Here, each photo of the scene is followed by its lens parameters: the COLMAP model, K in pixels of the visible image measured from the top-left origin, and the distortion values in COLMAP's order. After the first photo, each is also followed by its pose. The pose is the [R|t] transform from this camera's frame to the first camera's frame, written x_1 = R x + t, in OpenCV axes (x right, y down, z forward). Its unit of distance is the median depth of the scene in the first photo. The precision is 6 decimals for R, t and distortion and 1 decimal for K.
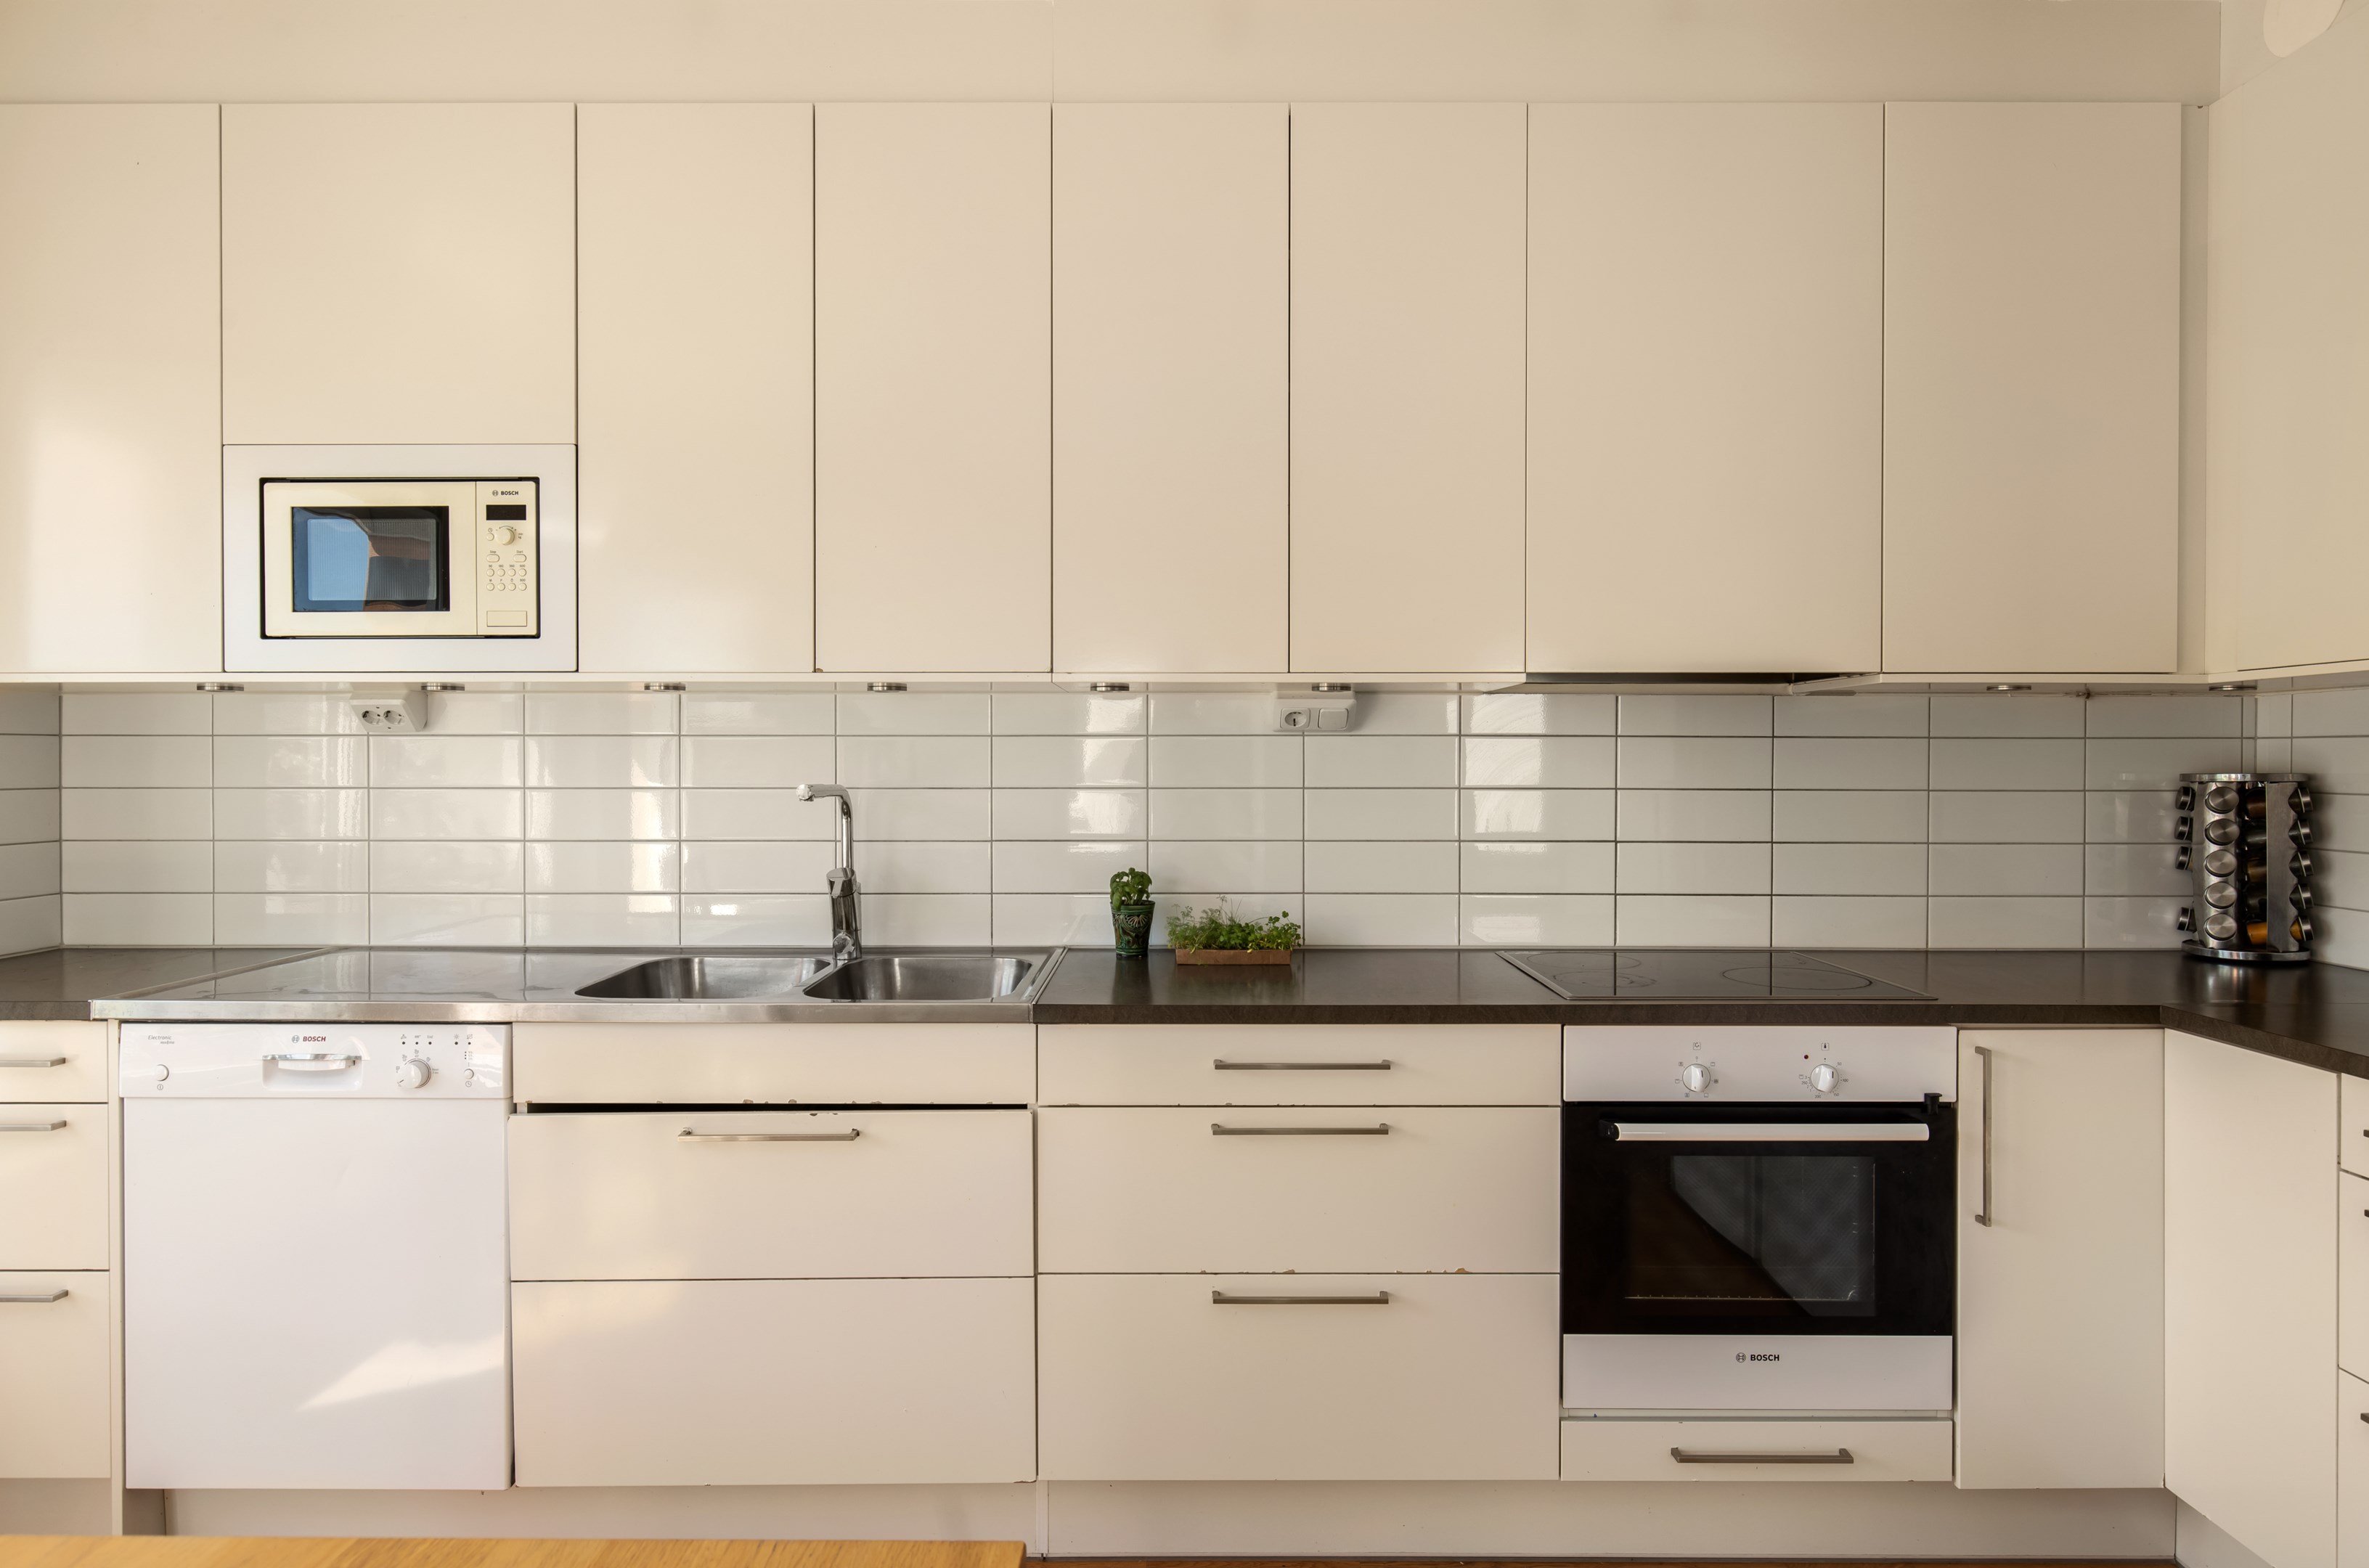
lens RADIAL K [[1390.2, 0, 1189.0], [0, 1390.2, 775.9], [0, 0, 1]] dist [0.002388, -0.003537]
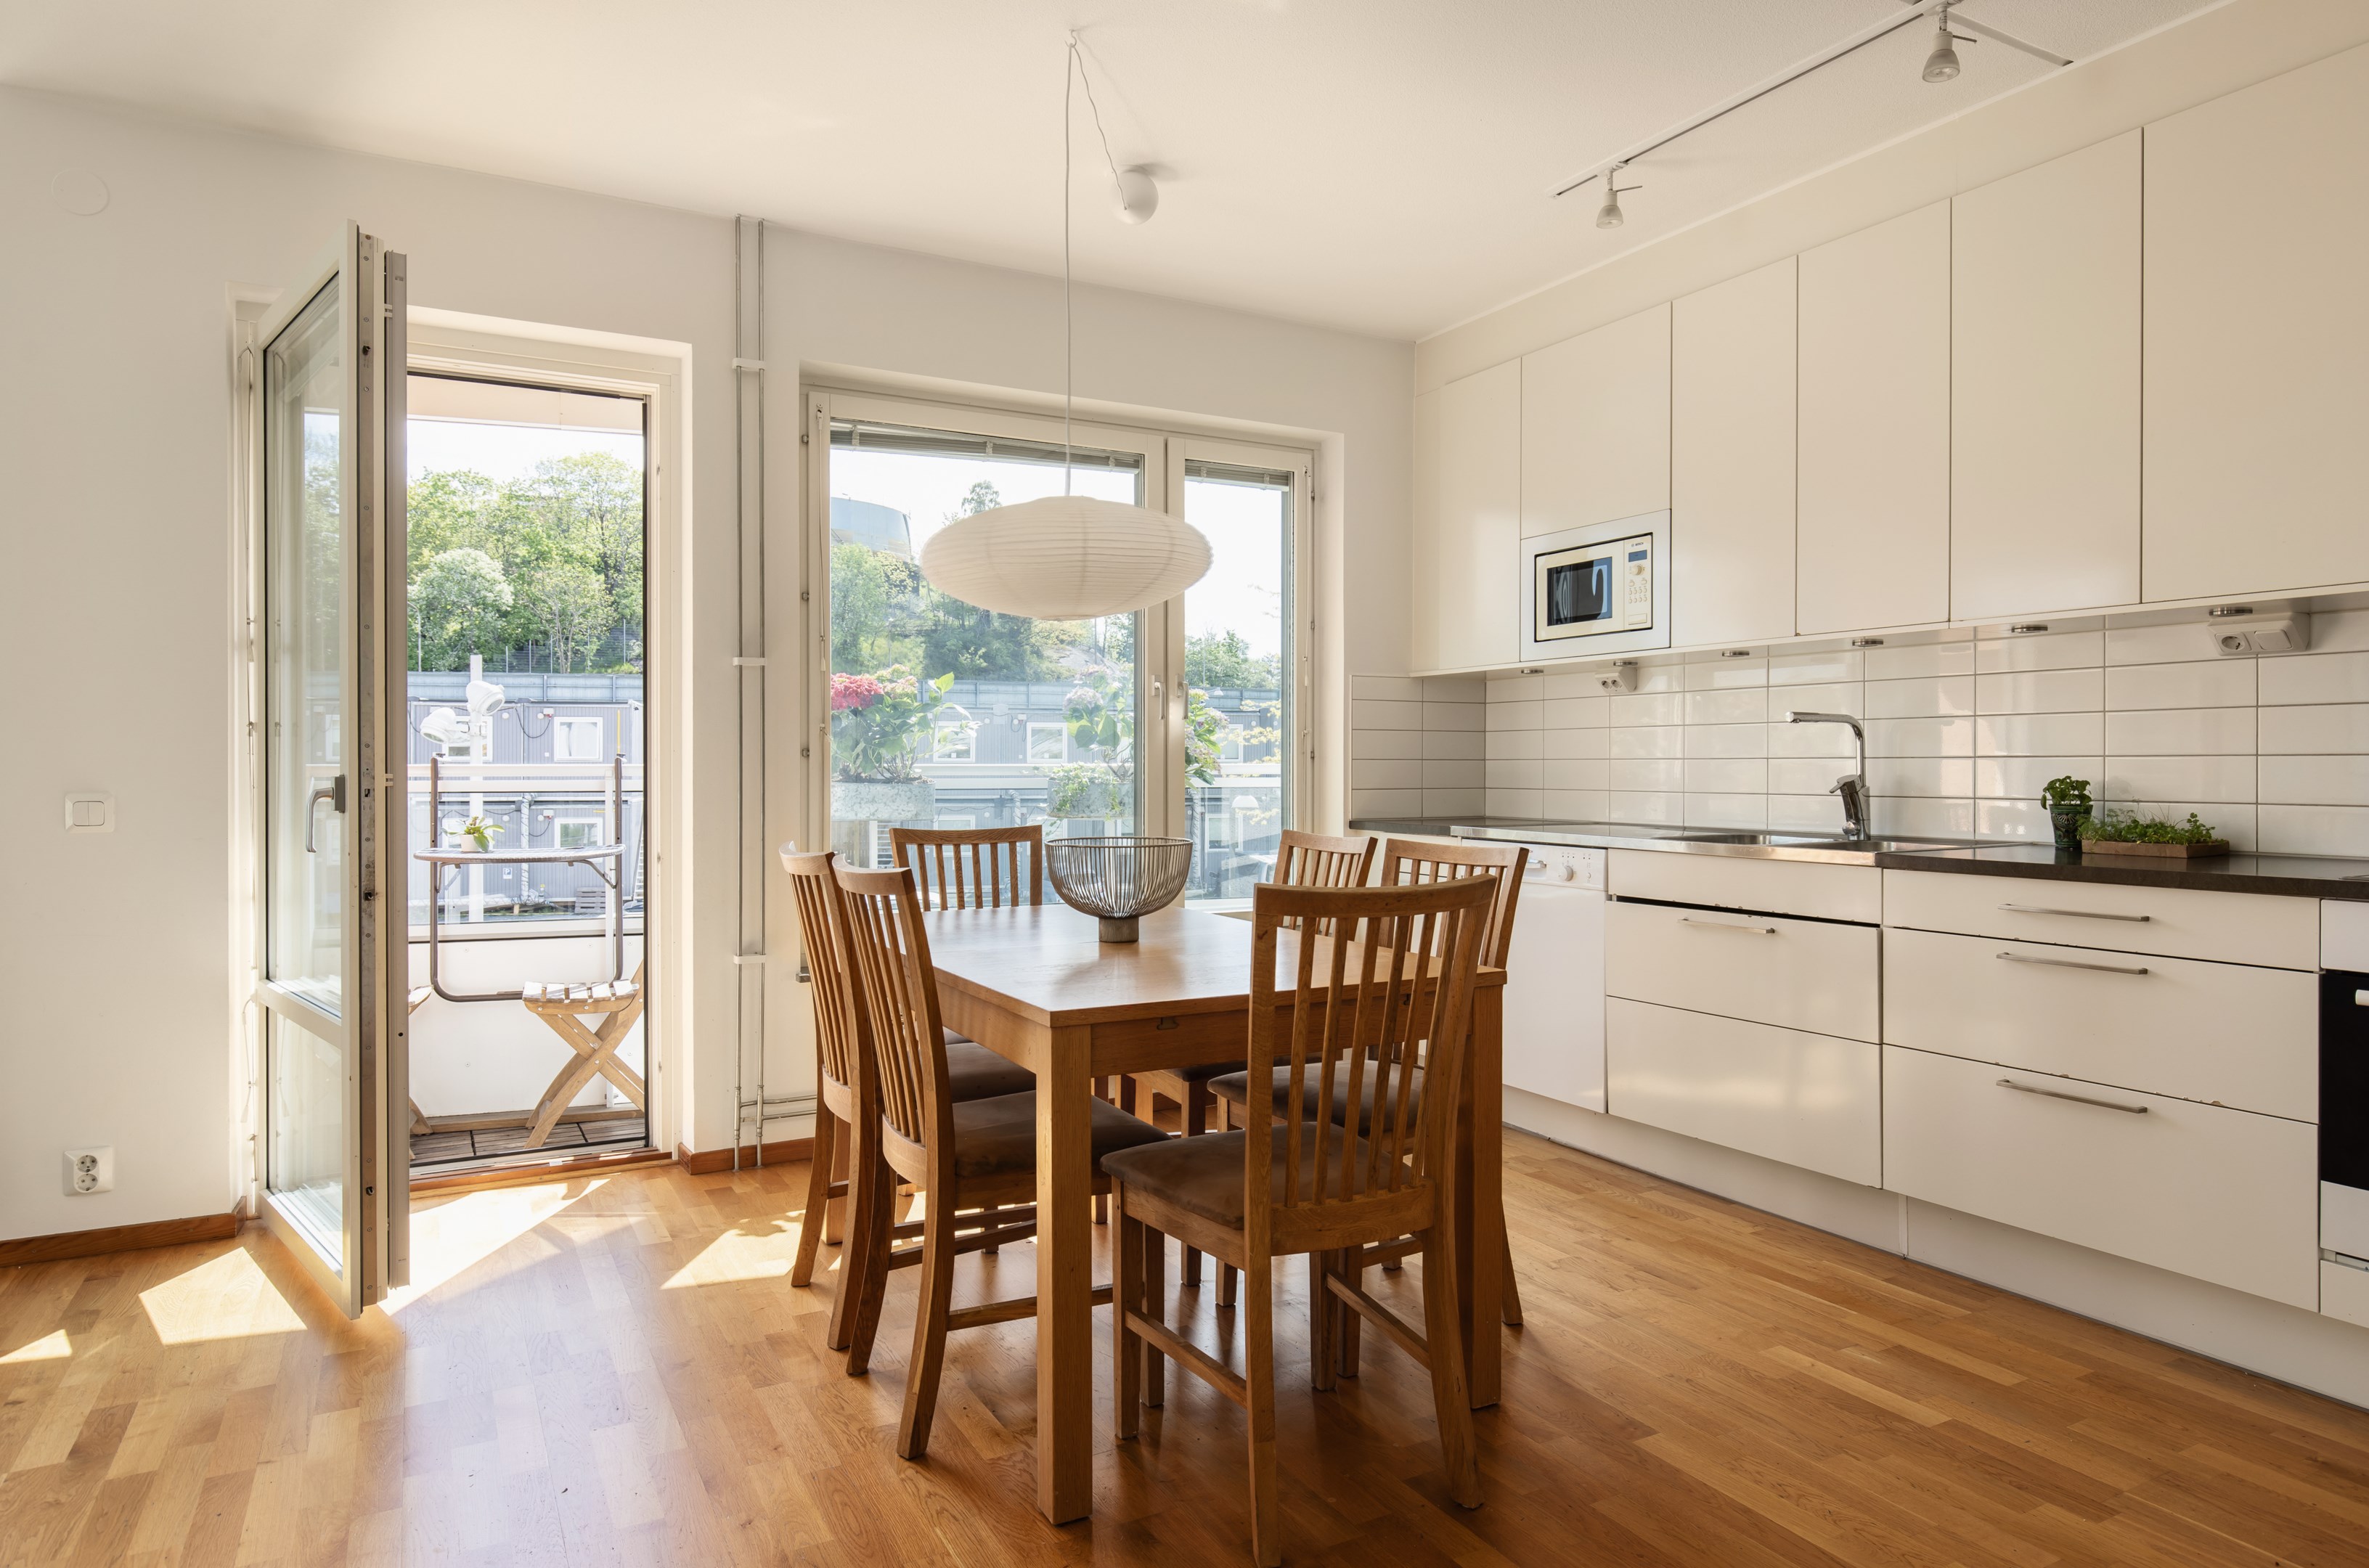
lens RADIAL K [[1390.2, 0, 1181.4], [0, 1390.2, 775.8], [0, 0, 1]] dist [0.002388, -0.003537]
pose [[0.482122, 0.005810, -0.876085, 0.673051], [-0.006570, 0.999974, 0.003016, 0.070107], [0.876079, 0.004302, 0.482148, -0.274392]]
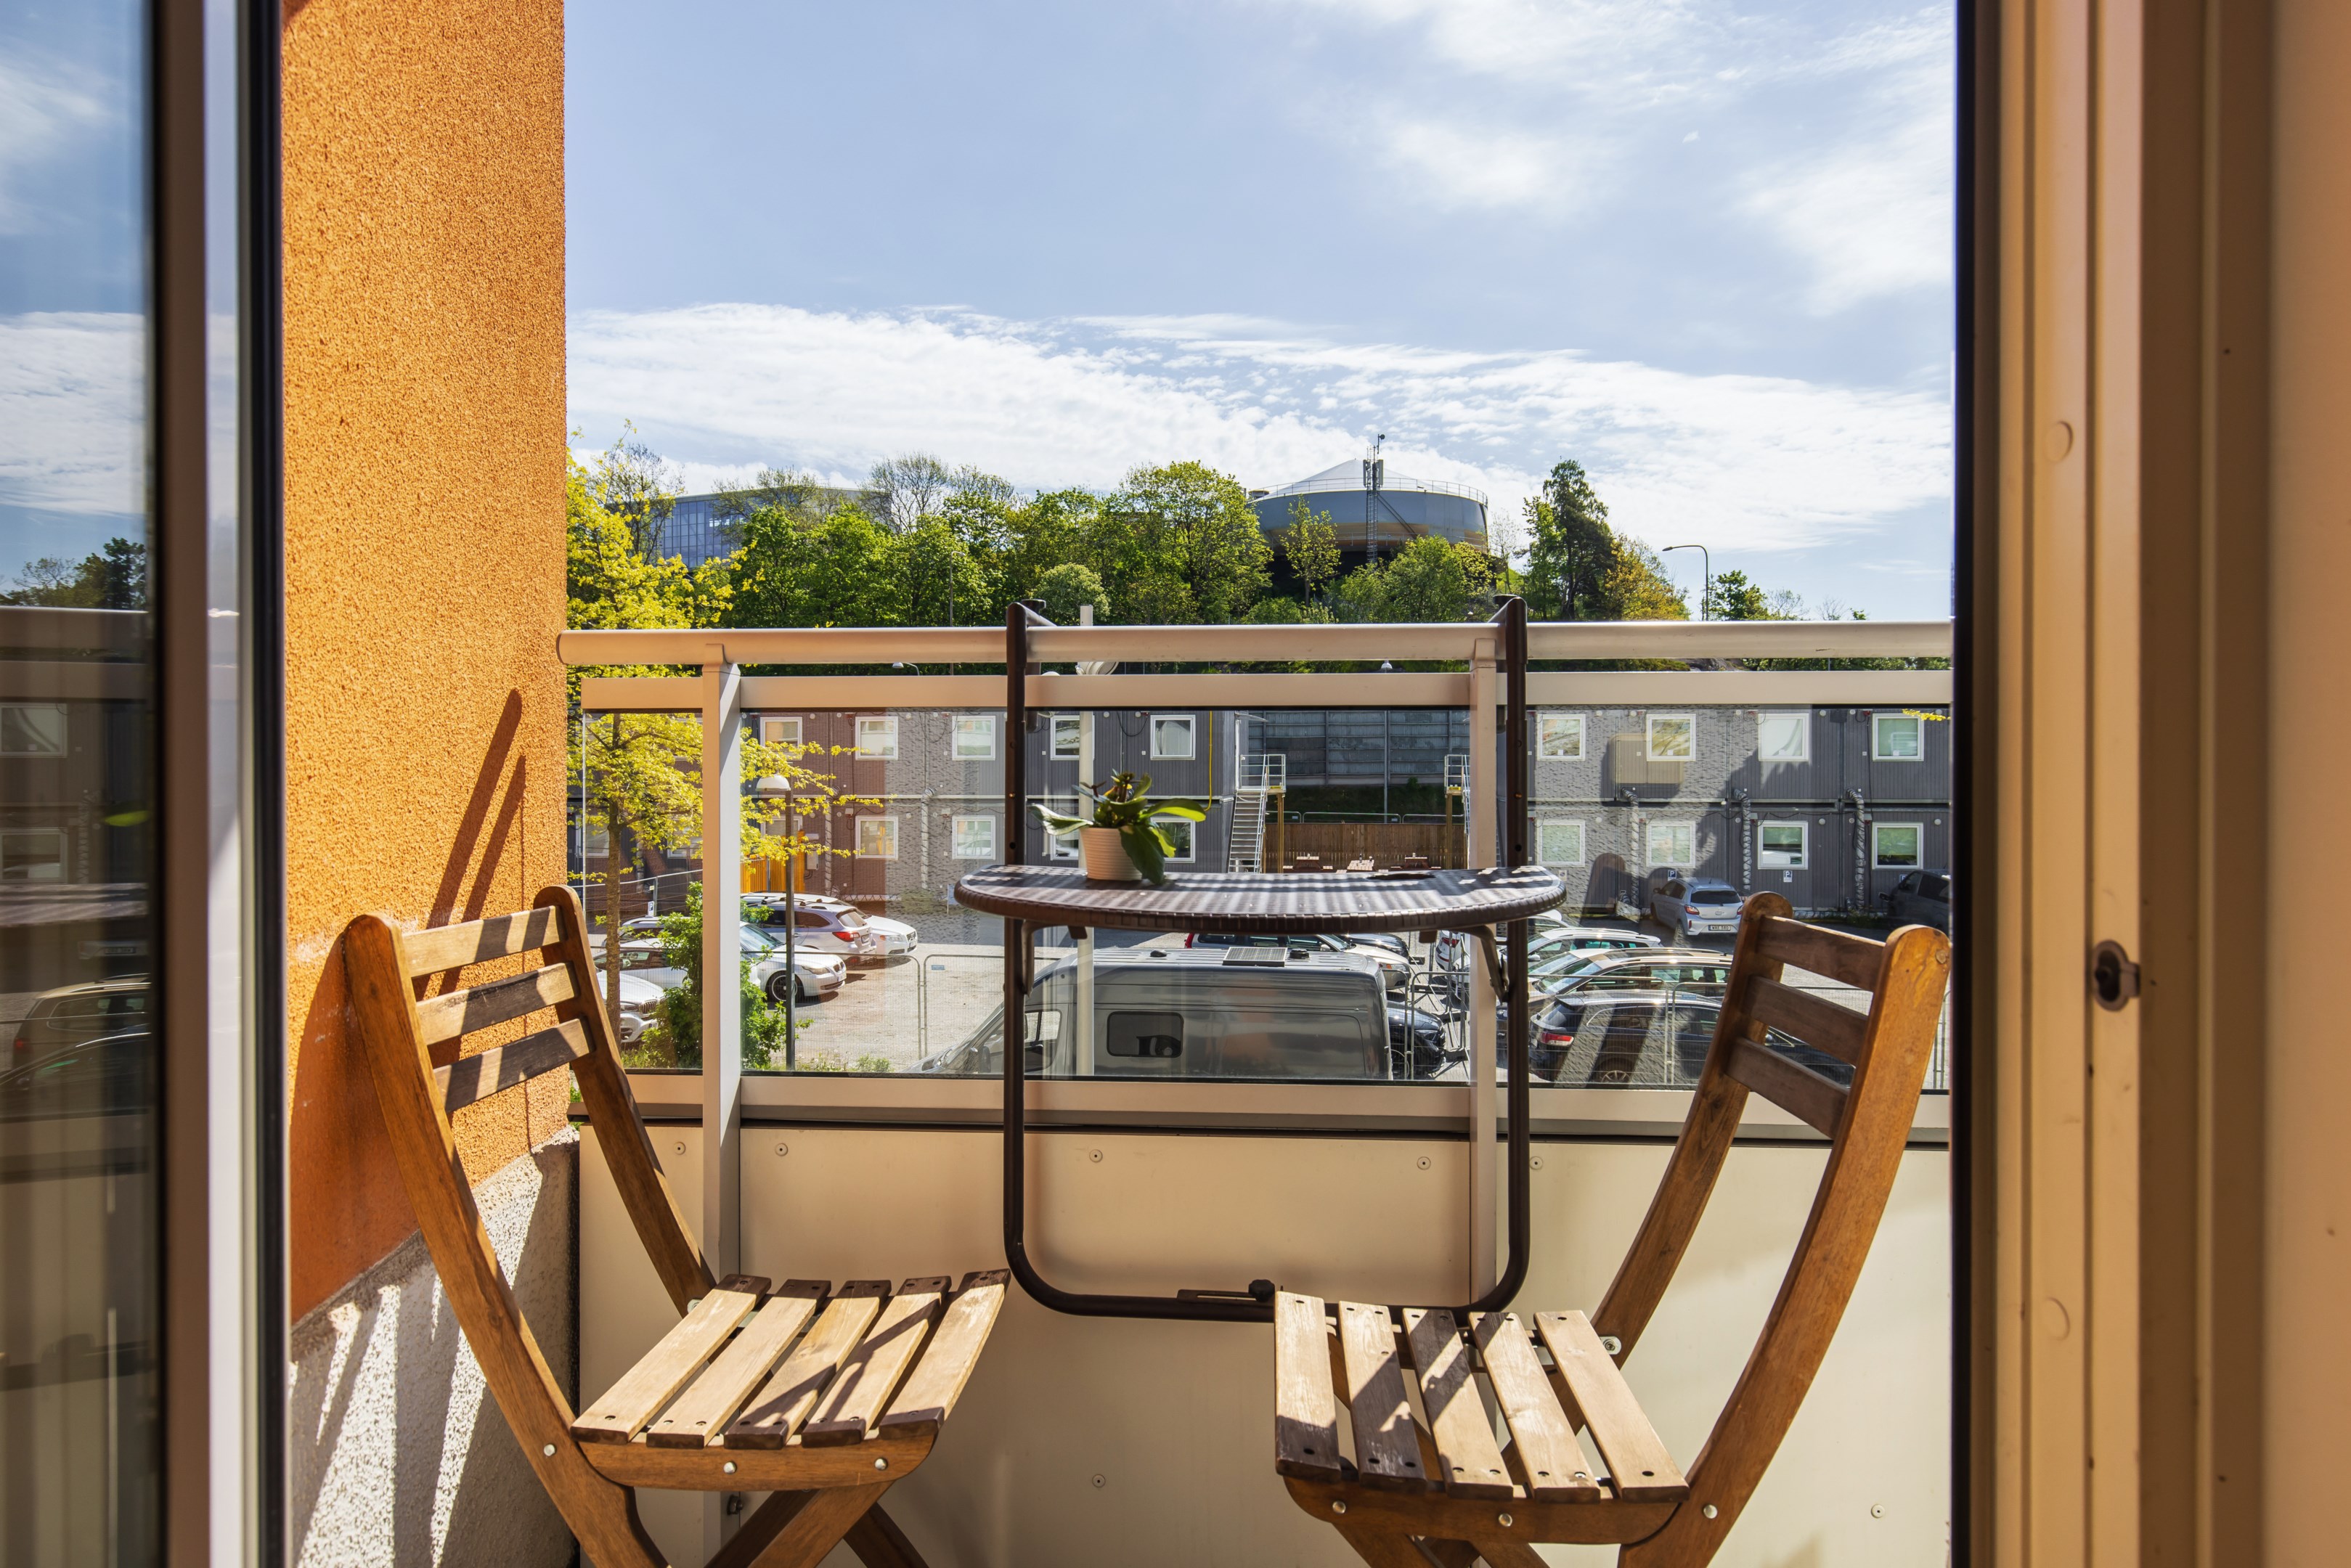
lens RADIAL K [[1420.0, 0, 1190.3], [0, 1420.0, 777.8], [0, 0, 1]] dist [-0.000185, 0.000605]
pose [[0.112462, 0.005094, -0.993643, -0.691759], [-0.007583, 0.999962, 0.004268, 0.133290], [0.993627, 0.007055, 0.112496, -0.250332]]
